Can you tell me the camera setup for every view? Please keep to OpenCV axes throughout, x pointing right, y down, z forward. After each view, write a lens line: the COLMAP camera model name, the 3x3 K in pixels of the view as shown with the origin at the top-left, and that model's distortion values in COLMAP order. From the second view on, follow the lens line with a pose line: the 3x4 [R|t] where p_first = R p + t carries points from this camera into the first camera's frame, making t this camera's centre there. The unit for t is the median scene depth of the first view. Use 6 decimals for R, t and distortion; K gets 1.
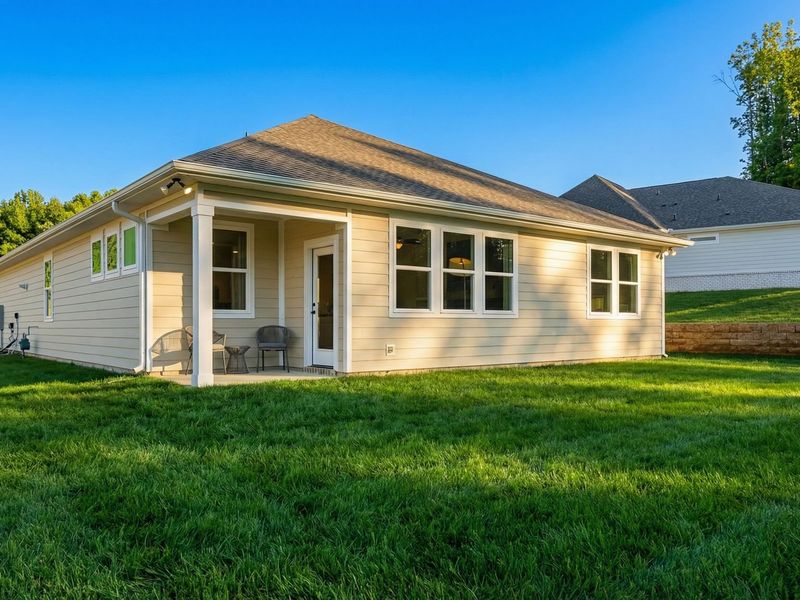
lens RADIAL K [[634.7, 0, 401.5], [0, 634.7, 321.6], [0, 0, 1]] dist [-0.003893, -0.001894]
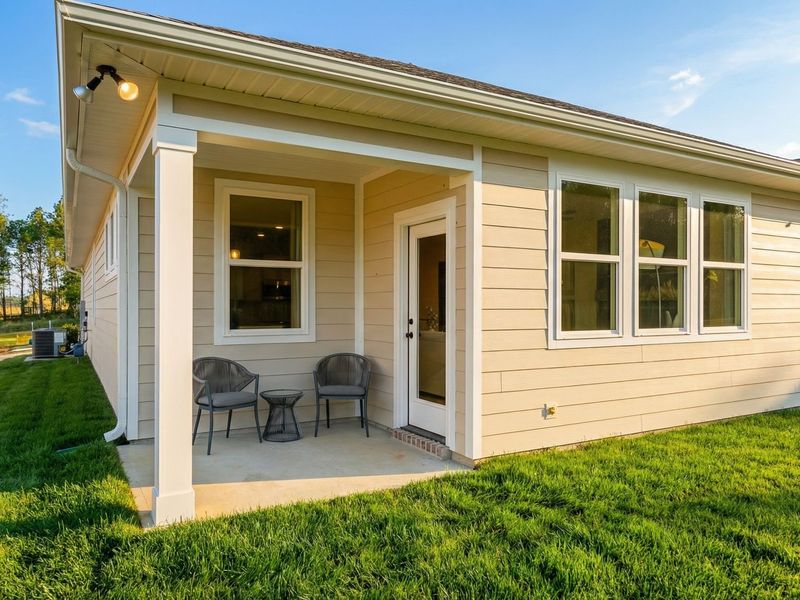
lens RADIAL K [[563.5, 0, 398.8], [0, 563.5, 300.9], [0, 0, 1]] dist [0.001384, -0.001707]
pose [[0.987627, -0.000443, -0.156821, -0.067103], [0.000428, 1.000000, -0.000135, -0.045608], [0.156821, 0.000066, 0.987627, 0.484512]]
